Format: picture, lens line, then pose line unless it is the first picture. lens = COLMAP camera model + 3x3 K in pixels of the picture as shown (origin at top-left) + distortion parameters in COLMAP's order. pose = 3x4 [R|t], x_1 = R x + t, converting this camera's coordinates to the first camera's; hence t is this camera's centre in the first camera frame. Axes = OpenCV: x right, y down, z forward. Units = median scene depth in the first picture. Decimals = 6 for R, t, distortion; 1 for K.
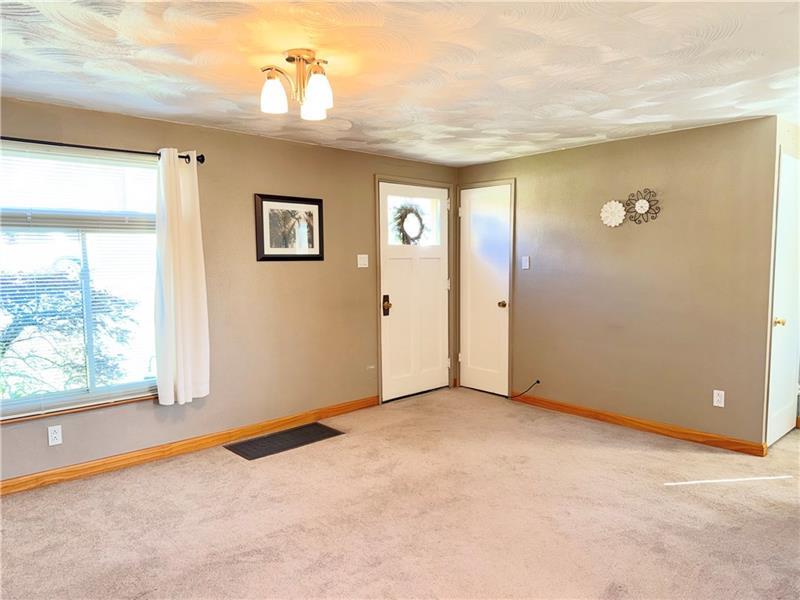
lens RADIAL K [[563.9, 0, 400.0], [0, 563.9, 302.9], [0, 0, 1]] dist [0.012526, -0.002171]
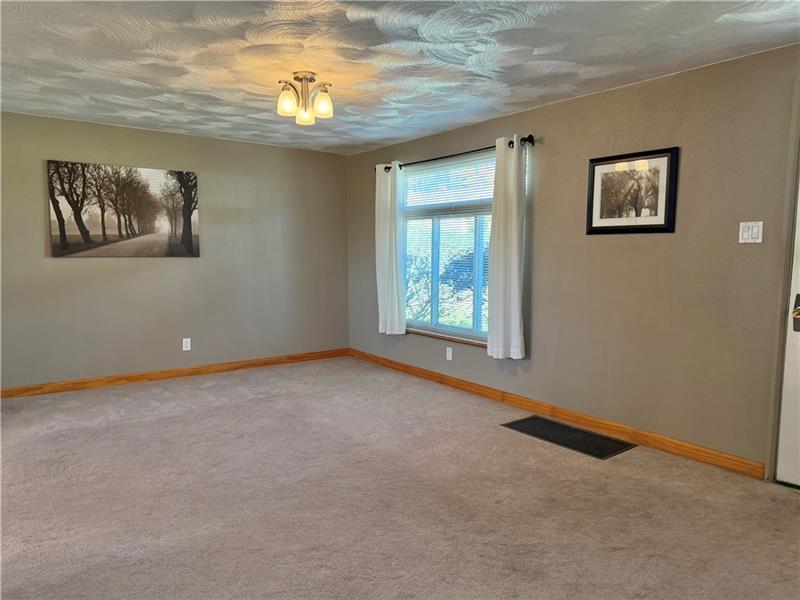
lens RADIAL K [[563.9, 0, 399.3], [0, 563.9, 299.4], [0, 0, 1]] dist [0.012526, -0.002171]
pose [[-0.122160, 0.084661, -0.988893, 0.662405], [-0.093003, 0.990995, 0.096329, -0.029483], [0.988143, 0.103738, -0.113186, 0.789678]]
